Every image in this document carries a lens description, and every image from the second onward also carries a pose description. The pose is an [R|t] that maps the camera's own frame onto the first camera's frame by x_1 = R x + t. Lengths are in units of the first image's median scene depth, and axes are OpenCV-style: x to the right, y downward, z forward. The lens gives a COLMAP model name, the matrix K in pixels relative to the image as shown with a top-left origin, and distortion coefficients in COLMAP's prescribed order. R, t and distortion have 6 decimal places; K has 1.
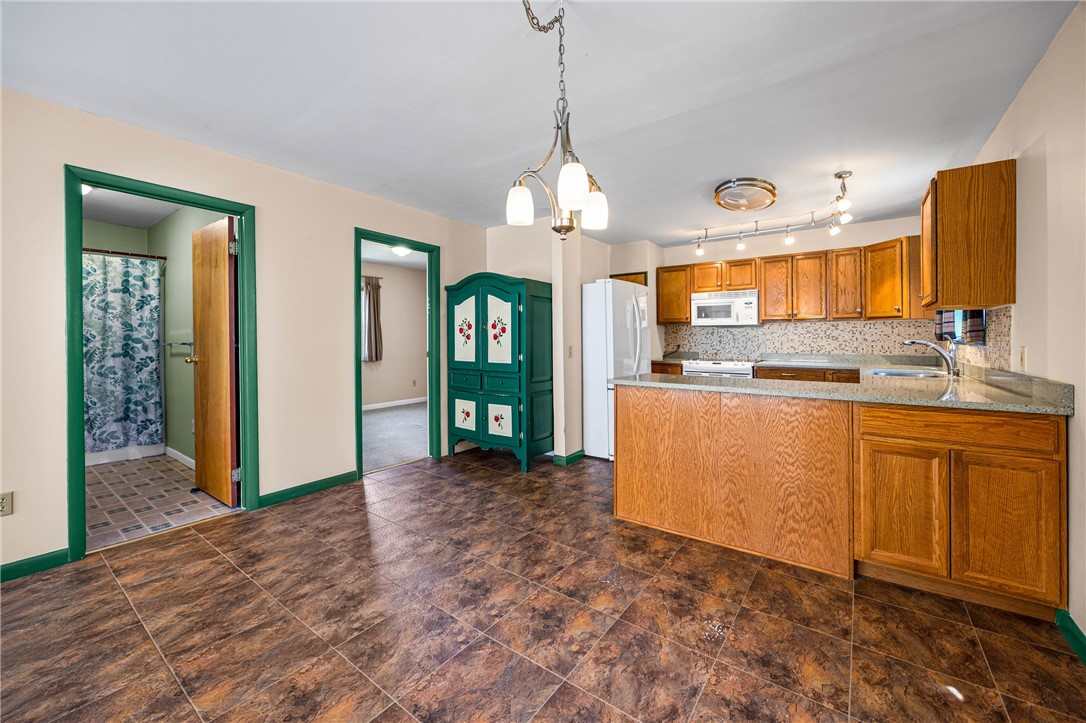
lens RADIAL K [[423.4, 0, 539.1], [0, 423.4, 342.4], [0, 0, 1]] dist [-0.001844, -0.000005]
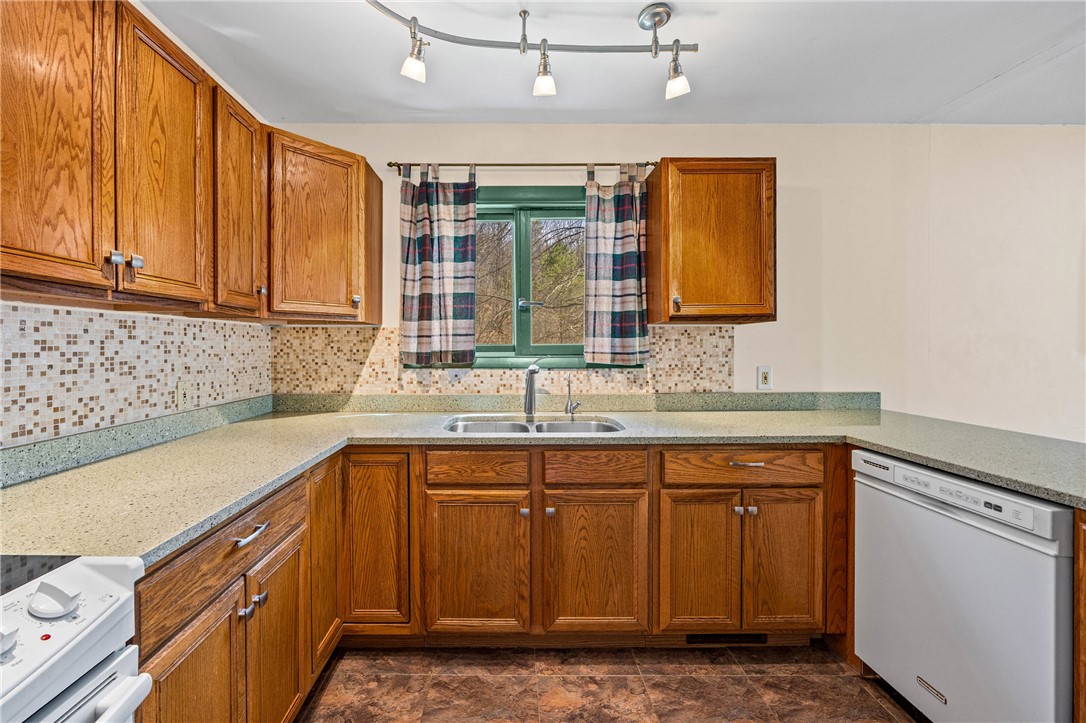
lens RADIAL K [[433.5, 0, 513.1], [0, 433.5, 348.8], [0, 0, 1]] dist [-0.001858, -0.000009]
pose [[-0.611150, -0.004370, 0.791502, 0.331074], [0.007639, 0.999906, 0.011419, -0.027757], [-0.791478, 0.013025, -0.611059, 1.081206]]
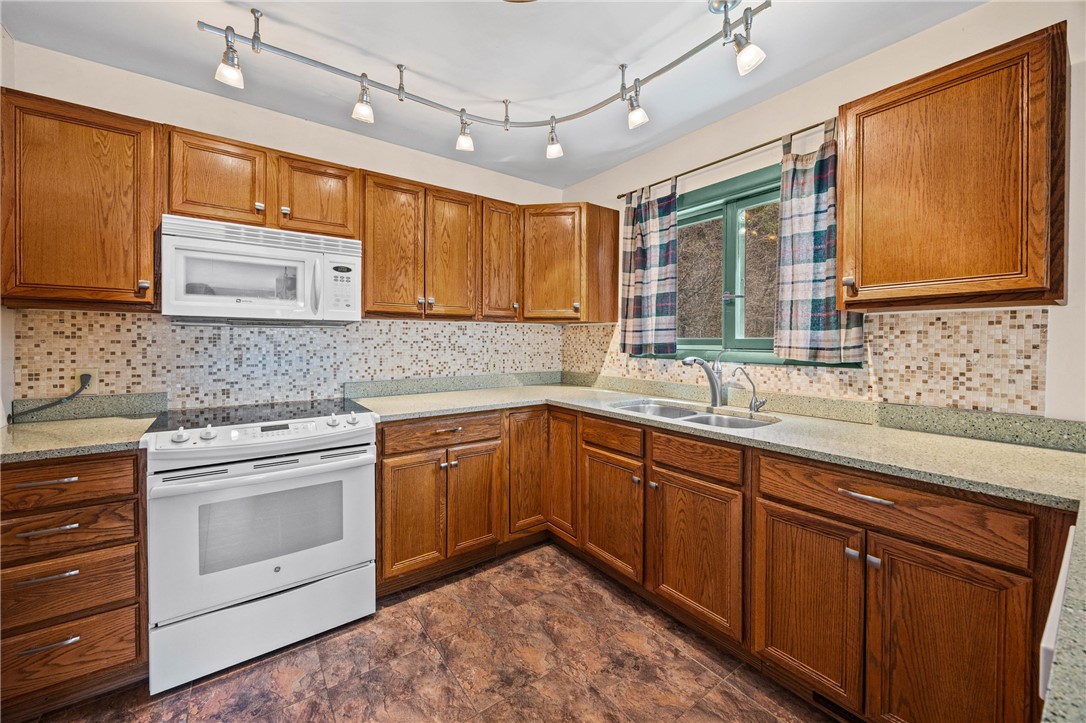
lens RADIAL K [[423.4, 0, 539.1], [0, 423.4, 342.4], [0, 0, 1]] dist [-0.001844, -0.000005]
pose [[0.284758, -0.006537, 0.958577, 0.172221], [0.004414, 0.999975, 0.005508, -0.025236], [-0.958589, 0.002663, 0.284780, 0.806124]]
